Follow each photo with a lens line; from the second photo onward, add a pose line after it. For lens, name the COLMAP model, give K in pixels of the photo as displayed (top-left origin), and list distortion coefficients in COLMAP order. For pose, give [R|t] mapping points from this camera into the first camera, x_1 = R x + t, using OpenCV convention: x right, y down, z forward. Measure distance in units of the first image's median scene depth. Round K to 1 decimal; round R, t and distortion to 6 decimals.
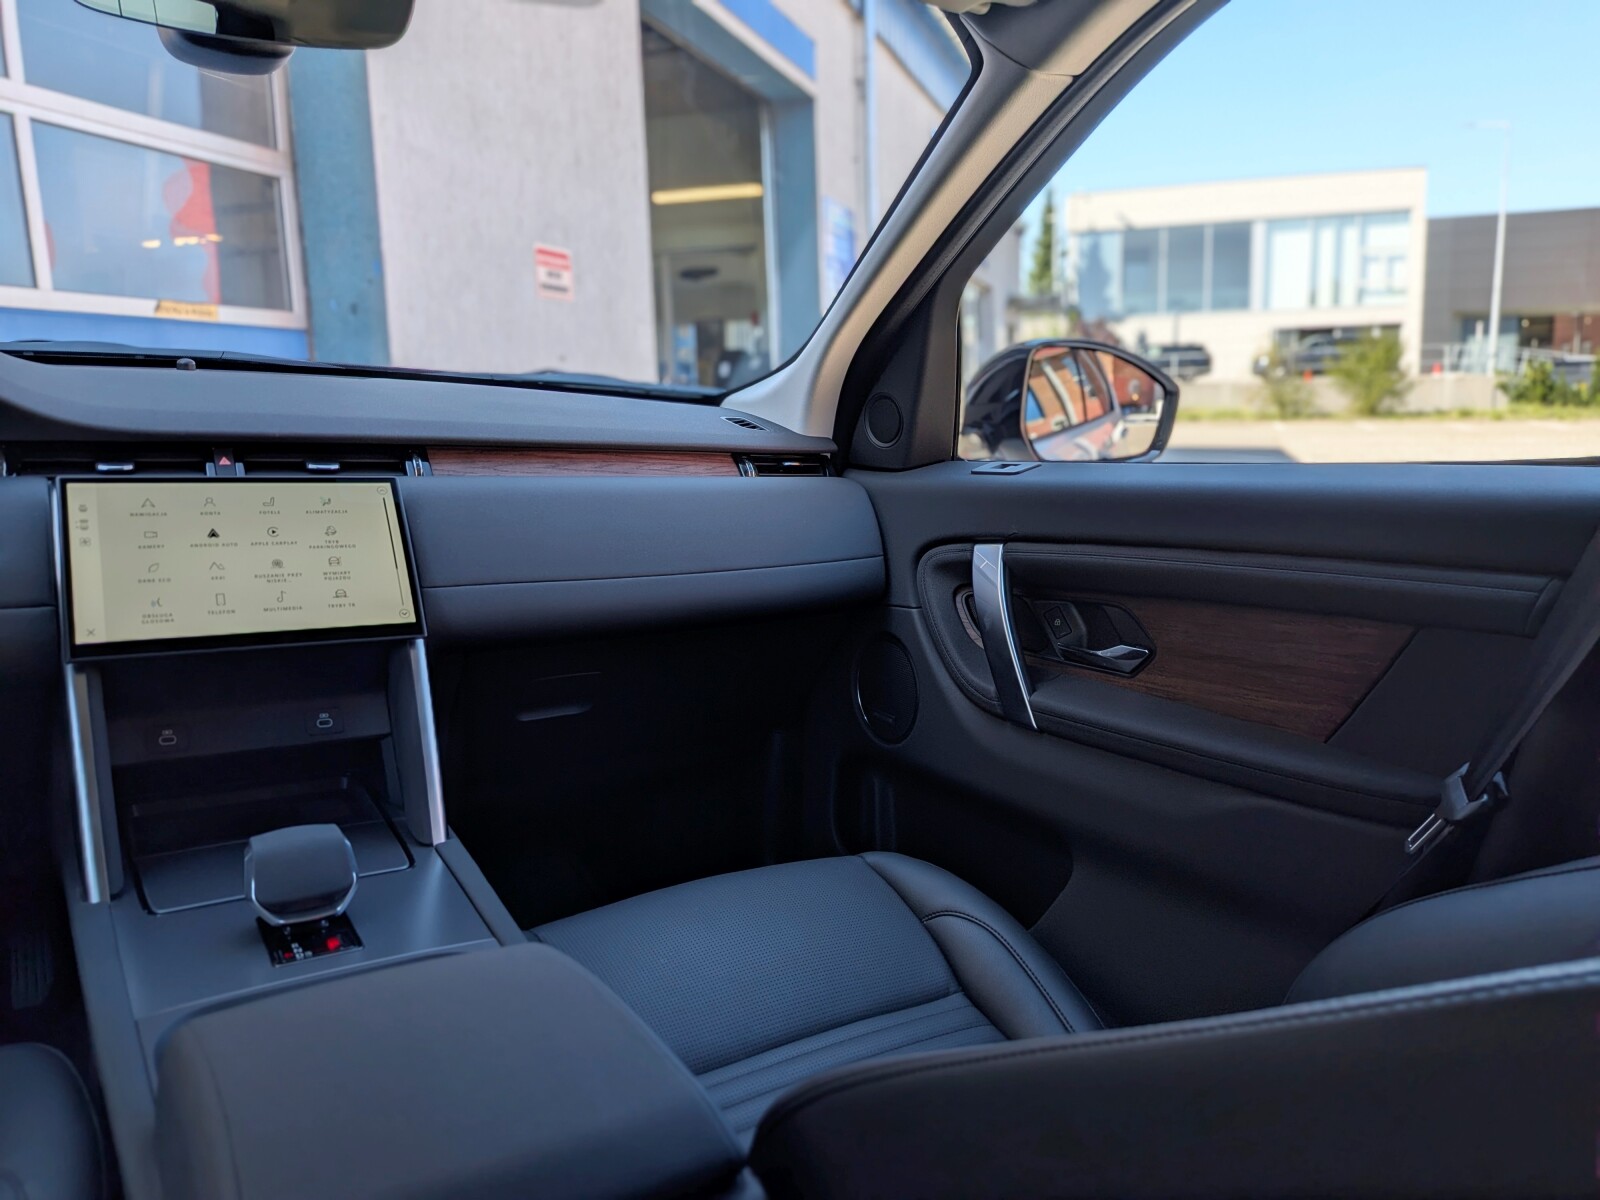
lens RADIAL K [[1162.9, 0, 781.6], [0, 1162.9, 595.1], [0, 0, 1]] dist [0.052886, -0.087989]
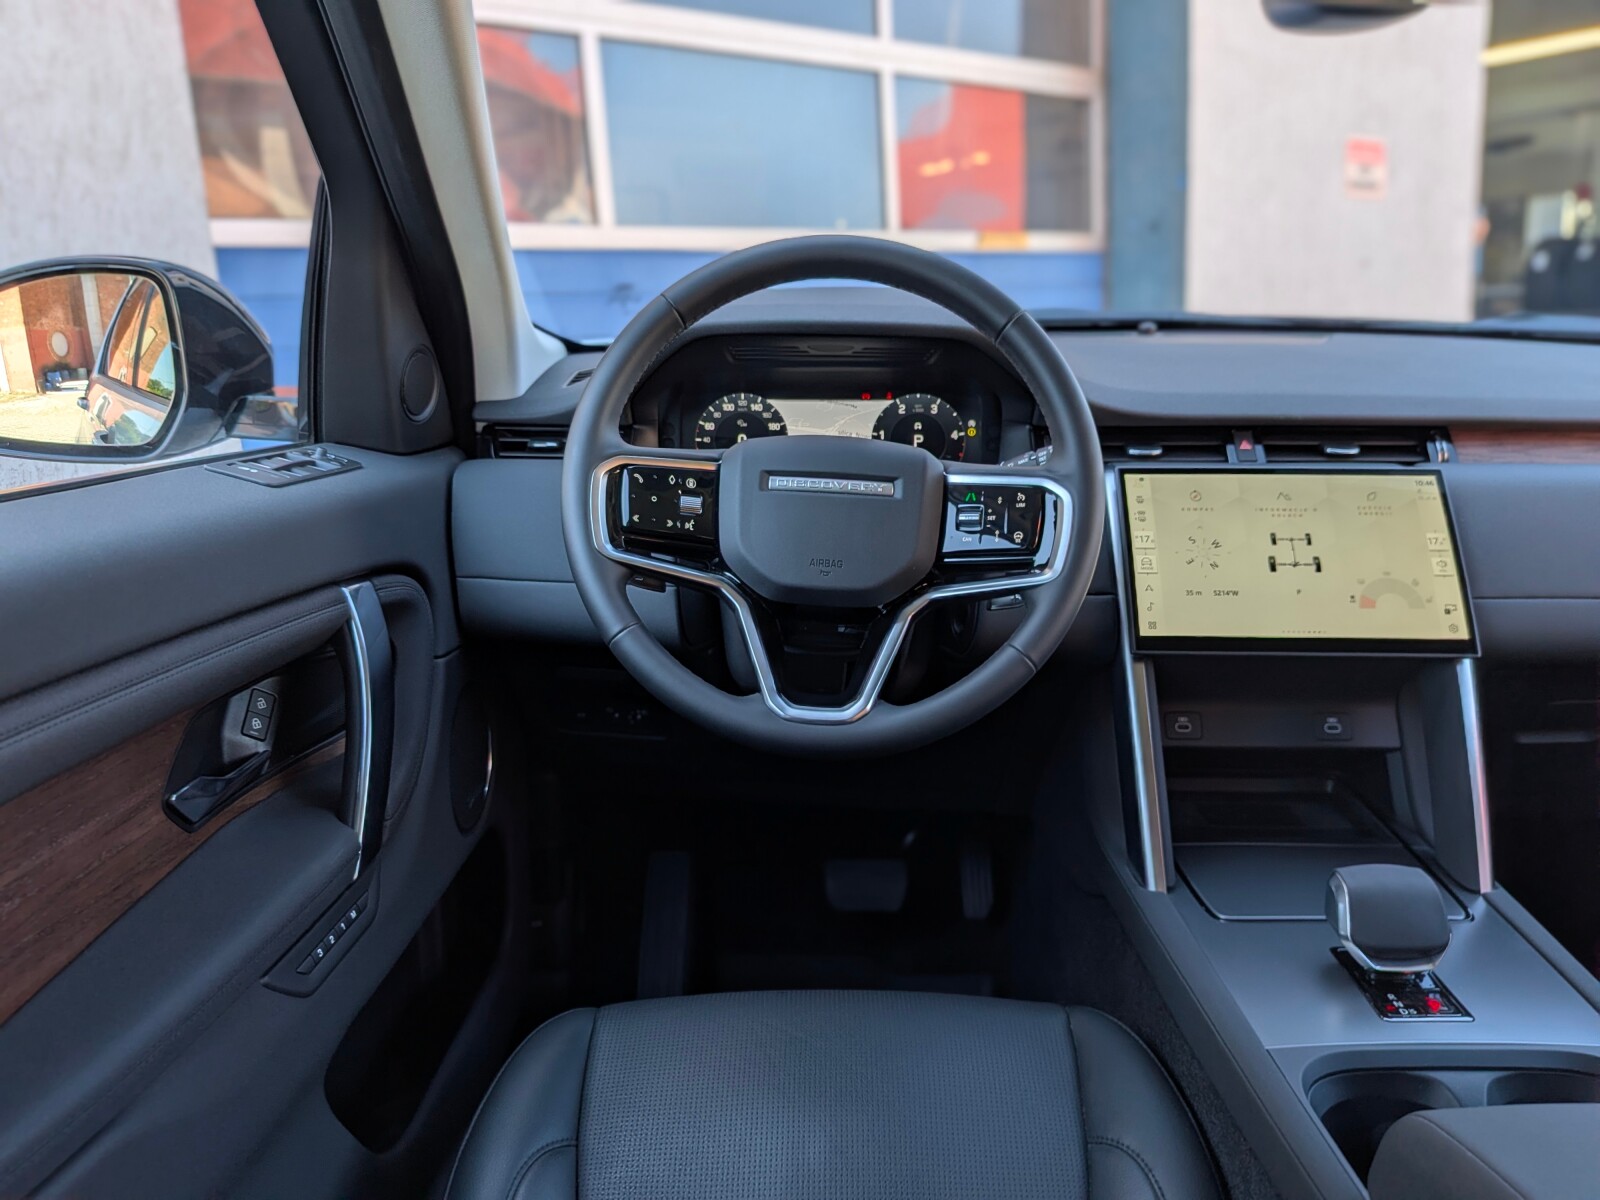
lens RADIAL K [[1162.9, 0, 798.9], [0, 1162.9, 591.7], [0, 0, 1]] dist [0.052886, -0.087989]
pose [[0.840096, 0.100255, -0.533092, -0.260779], [-0.058545, 0.993789, 0.094635, -0.065202], [0.539269, -0.048293, 0.840748, -0.024266]]
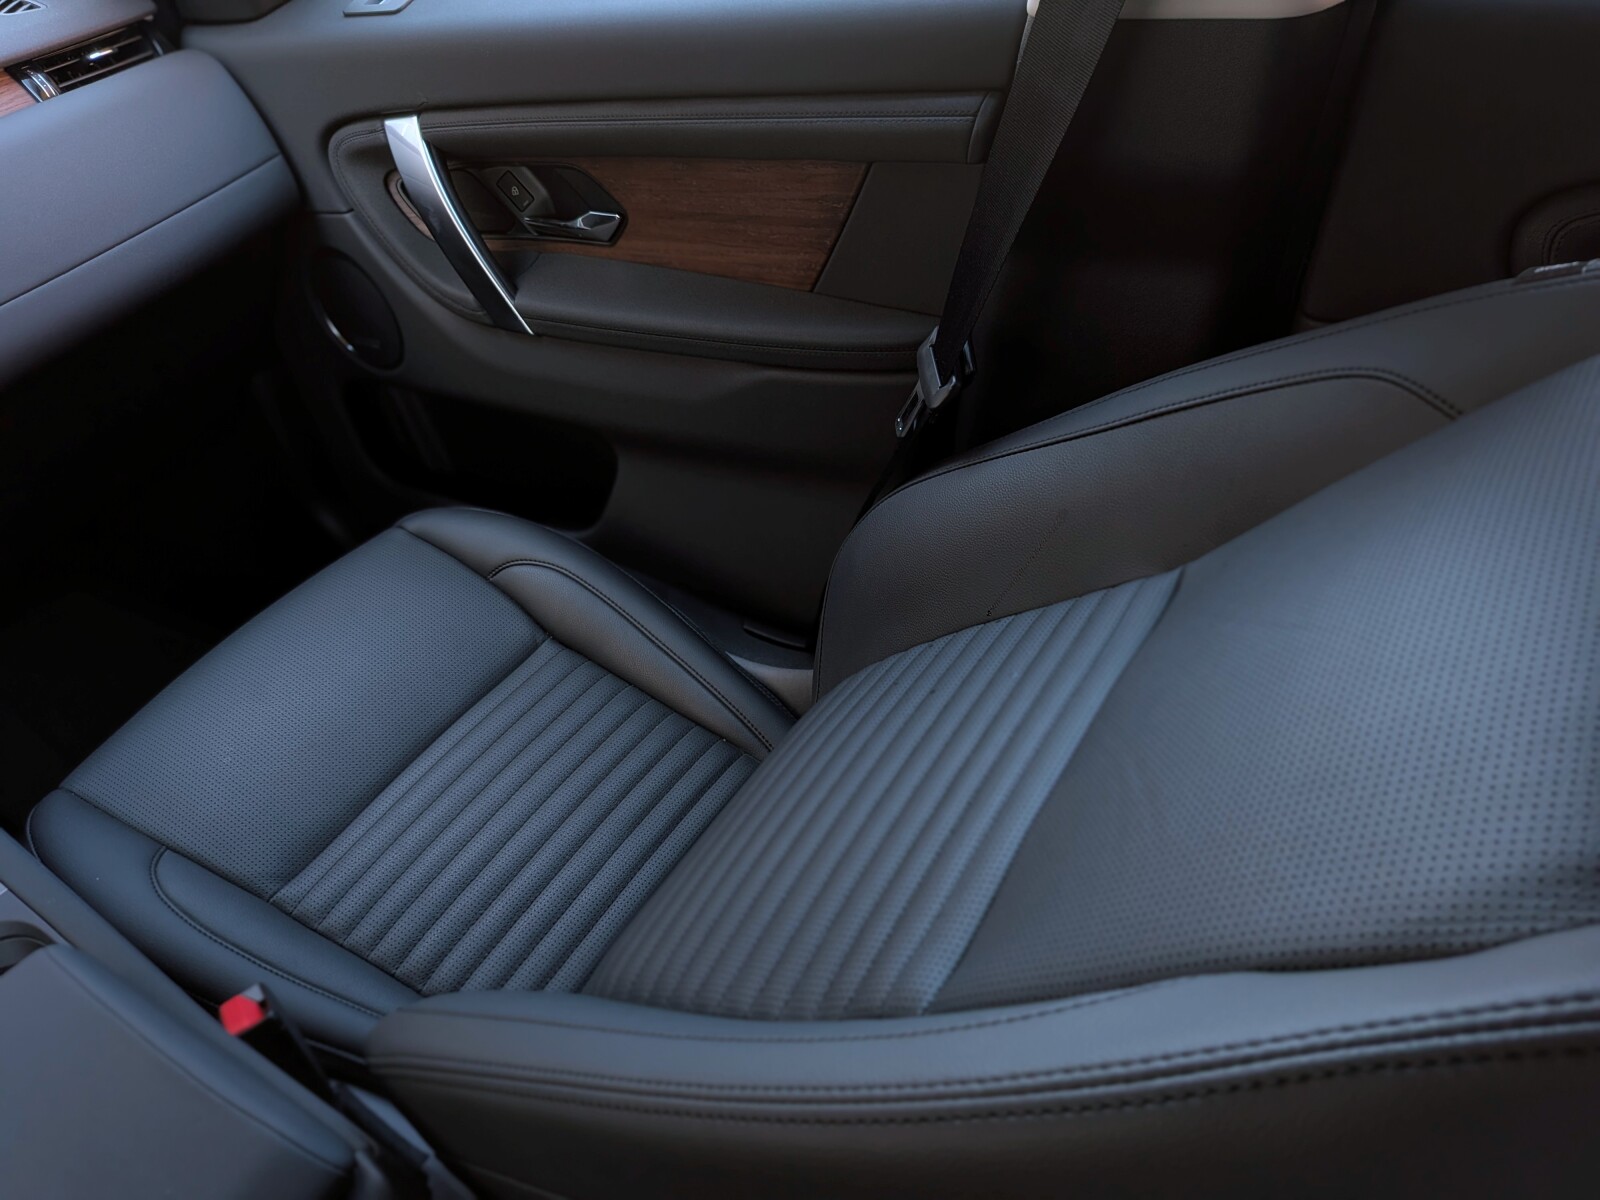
lens RADIAL K [[1162.9, 0, 807.6], [0, 1162.9, 594.8], [0, 0, 1]] dist [0.052886, -0.087989]
pose [[0.885141, -0.396482, 0.243570, 0.119099], [0.224119, 0.821982, 0.523562, -0.158829], [-0.407793, -0.408837, 0.816429, 0.108944]]
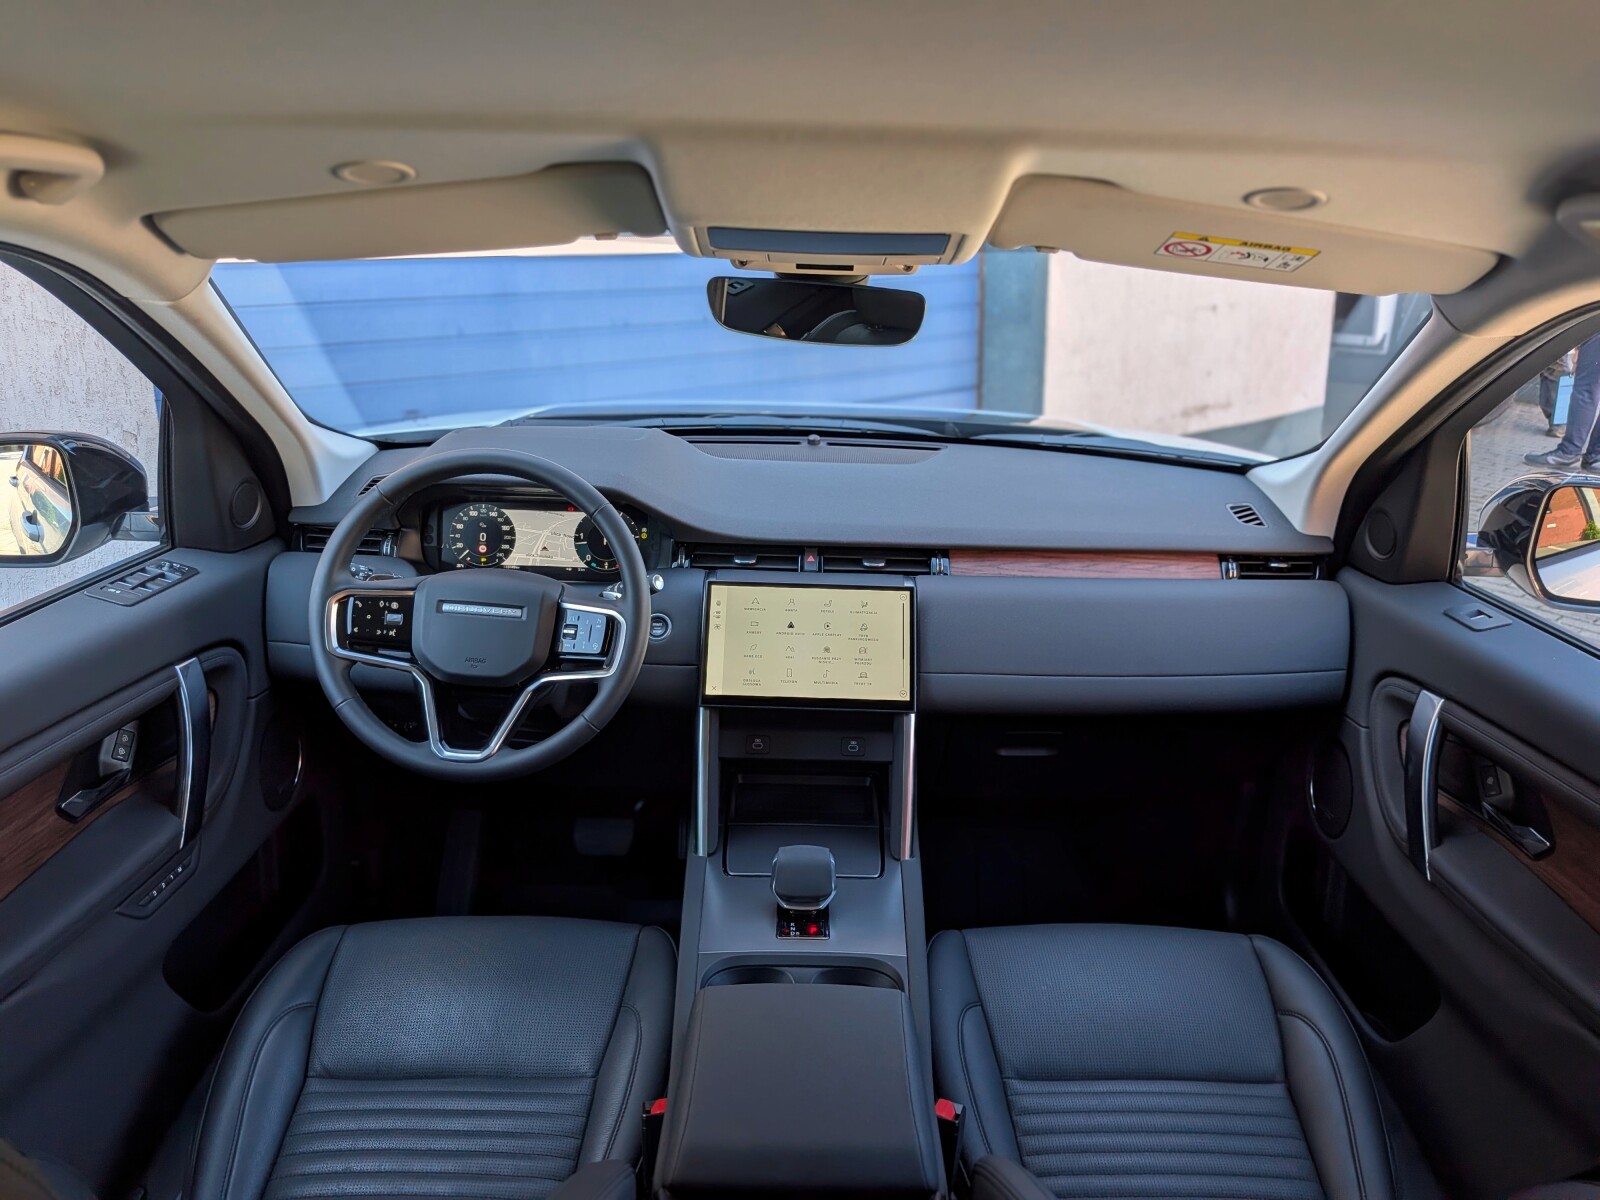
lens RADIAL K [[1162.9, 0, 809.3], [0, 1162.9, 598.9], [0, 0, 1]] dist [0.052886, -0.087989]
pose [[0.852045, 0.156934, -0.499390, 0.254931], [-0.082145, 0.982268, 0.168525, -0.313480], [0.516982, -0.102569, 0.849829, -0.234880]]
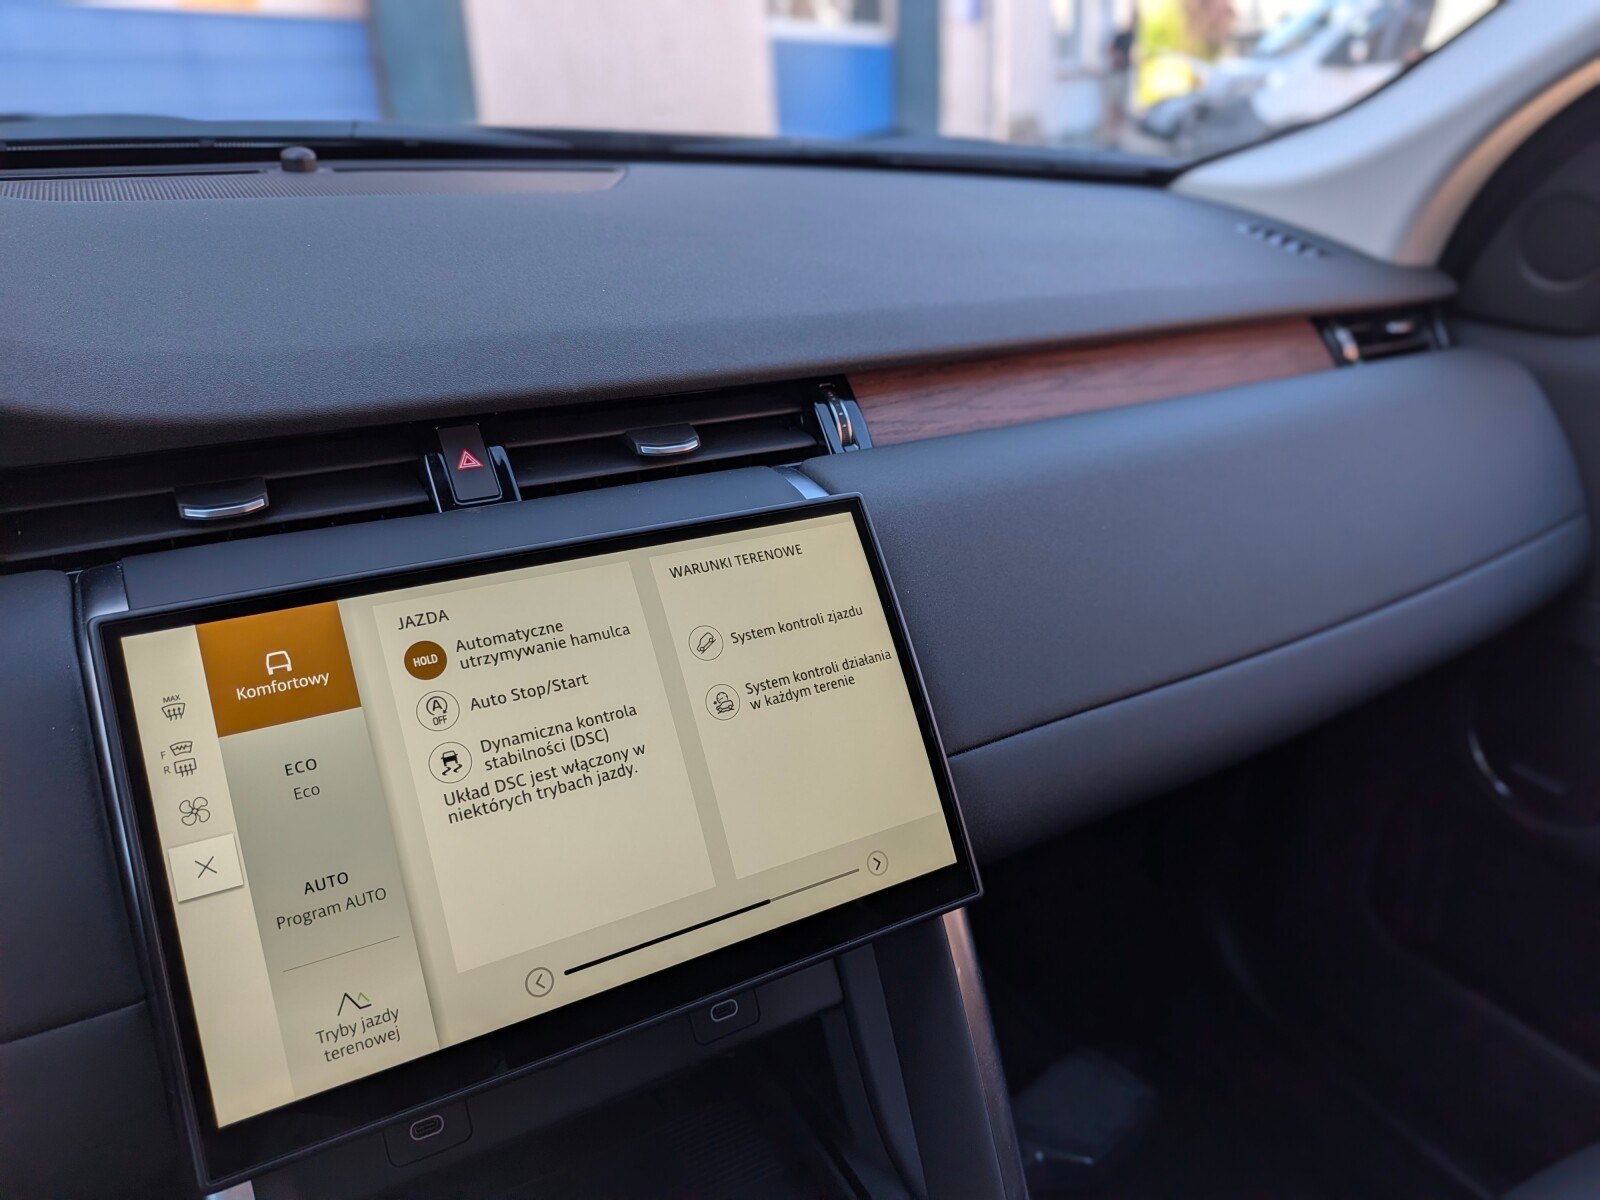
lens RADIAL K [[1162.9, 0, 830.1], [0, 1162.9, 582.9], [0, 0, 1]] dist [0.052886, -0.087989]
pose [[0.999868, -0.004475, -0.015612, -0.341430], [0.008079, 0.970977, 0.239038, -0.175763], [0.014089, -0.239132, 0.970885, 0.581954]]
